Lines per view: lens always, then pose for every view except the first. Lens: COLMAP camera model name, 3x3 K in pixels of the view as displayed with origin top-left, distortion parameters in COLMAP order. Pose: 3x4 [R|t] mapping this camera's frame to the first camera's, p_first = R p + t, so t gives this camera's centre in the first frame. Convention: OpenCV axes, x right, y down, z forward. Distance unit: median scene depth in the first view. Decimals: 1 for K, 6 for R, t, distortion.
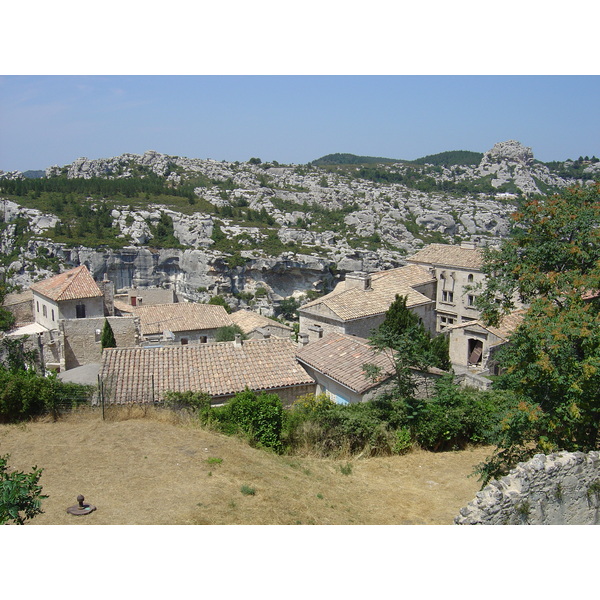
lens RADIAL K [[688.8, 0, 300.2], [0, 688.8, 299.8], [0, 0, 1]] dist [-0.153920, 0.000000]
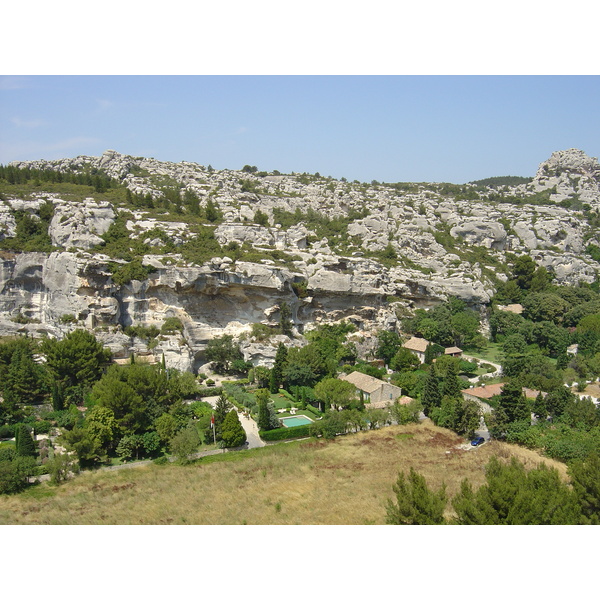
lens RADIAL K [[688.8, 0, 299.6], [0, 688.8, 299.8], [0, 0, 1]] dist [-0.153920, 0.000000]
pose [[0.997850, 0.007593, -0.065102, 0.066086], [-0.012070, 0.997568, -0.068645, 0.004592], [0.064422, 0.069284, 0.995515, 0.322879]]
